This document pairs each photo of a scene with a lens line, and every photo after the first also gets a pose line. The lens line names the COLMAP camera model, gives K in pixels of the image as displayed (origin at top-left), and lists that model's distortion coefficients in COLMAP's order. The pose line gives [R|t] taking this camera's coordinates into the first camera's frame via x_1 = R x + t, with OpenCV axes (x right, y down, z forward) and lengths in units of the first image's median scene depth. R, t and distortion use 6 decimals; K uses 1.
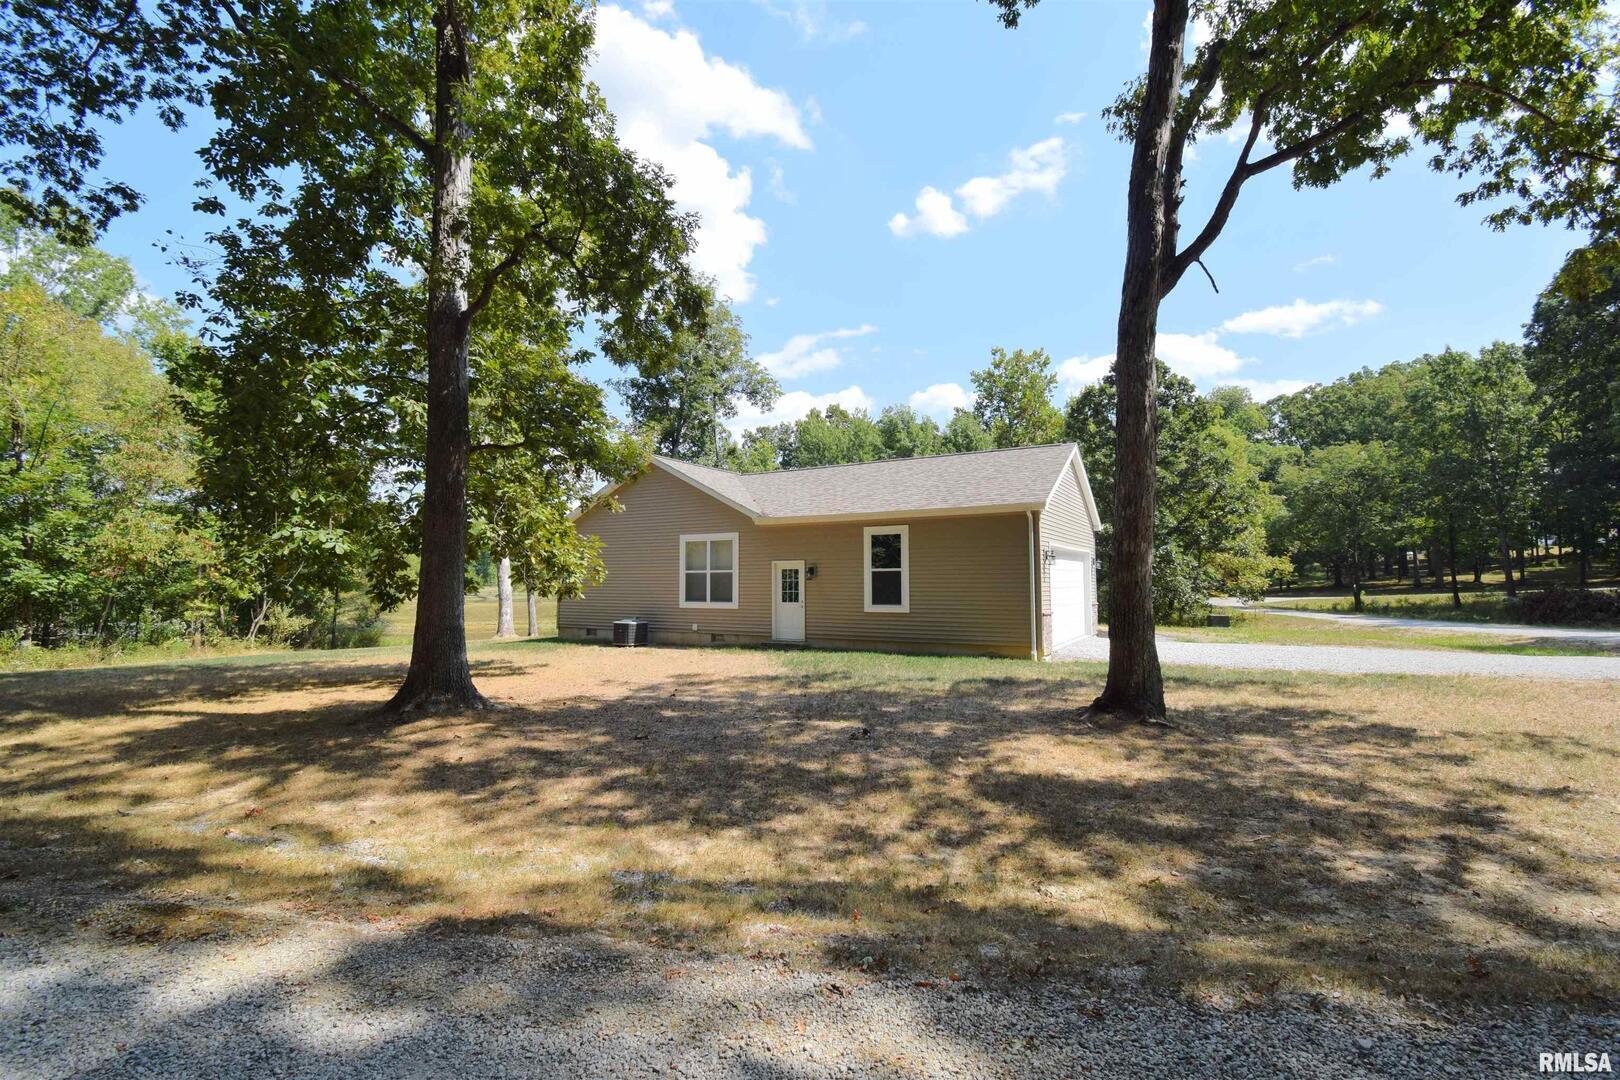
lens RADIAL K [[718.0, 0, 809.5], [0, 718.0, 542.4], [0, 0, 1]] dist [-0.000502, -0.000006]
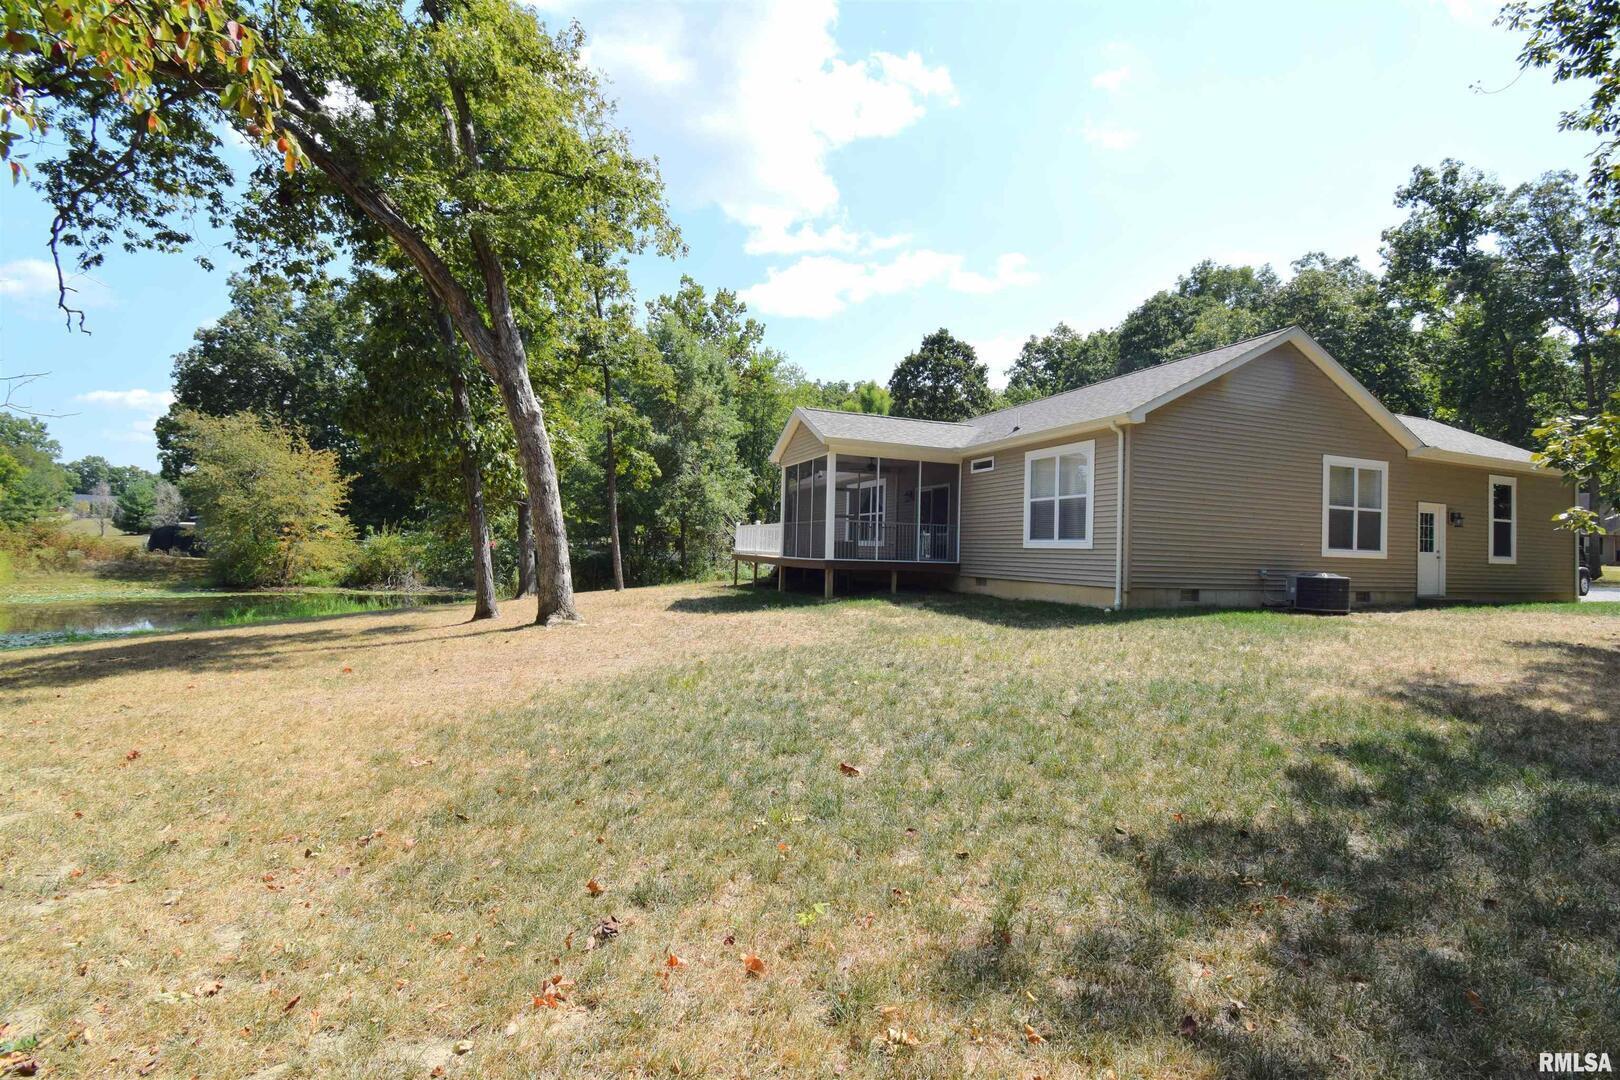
lens RADIAL K [[718.0, 0, 811.5], [0, 718.0, 541.6], [0, 0, 1]] dist [-0.000502, -0.000006]
pose [[0.619637, 0.005077, 0.784872, -1.100910], [-0.094534, 0.993182, 0.068207, 0.077969], [-0.779175, -0.116461, 0.615892, 0.992215]]
